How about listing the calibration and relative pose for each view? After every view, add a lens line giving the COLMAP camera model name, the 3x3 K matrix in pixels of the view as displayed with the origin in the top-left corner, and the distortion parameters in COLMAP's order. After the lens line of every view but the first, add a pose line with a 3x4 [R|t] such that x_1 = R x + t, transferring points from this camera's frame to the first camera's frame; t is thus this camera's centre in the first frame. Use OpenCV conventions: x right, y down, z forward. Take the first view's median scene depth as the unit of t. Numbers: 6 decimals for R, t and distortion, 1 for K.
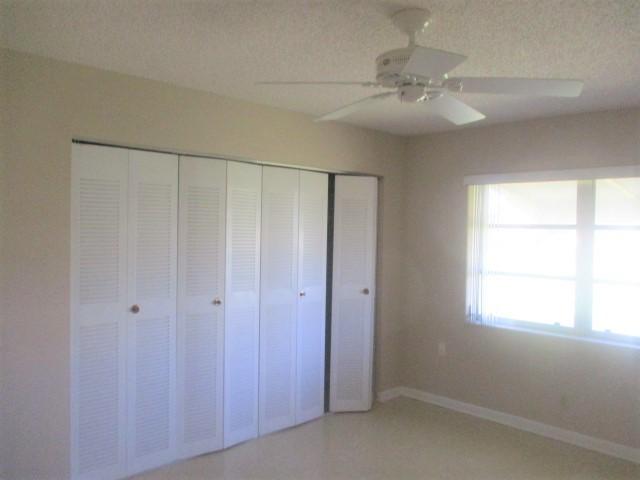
lens RADIAL K [[548.2, 0, 320.0], [0, 548.2, 240.0], [0, 0, 1]] dist [0.000288, 0.003563]
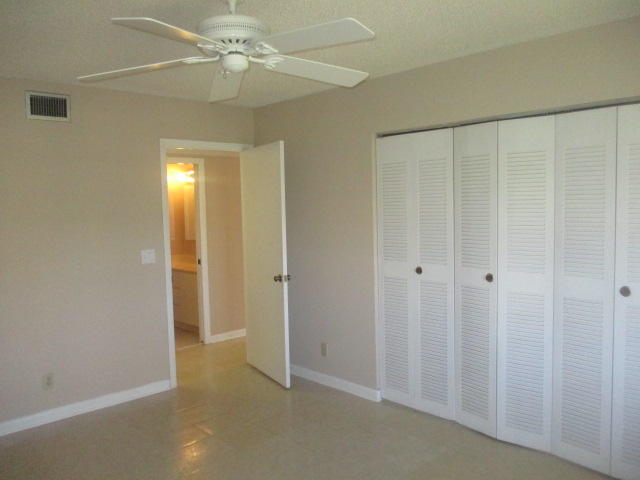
lens RADIAL K [[548.2, 0, 320.0], [0, 548.2, 240.0], [0, 0, 1]] dist [0.000288, 0.003563]
pose [[-0.019674, 0.037735, -0.999094, 0.769218], [0.003265, 0.999285, 0.037678, 0.016583], [0.999801, -0.002520, -0.019784, 0.767930]]
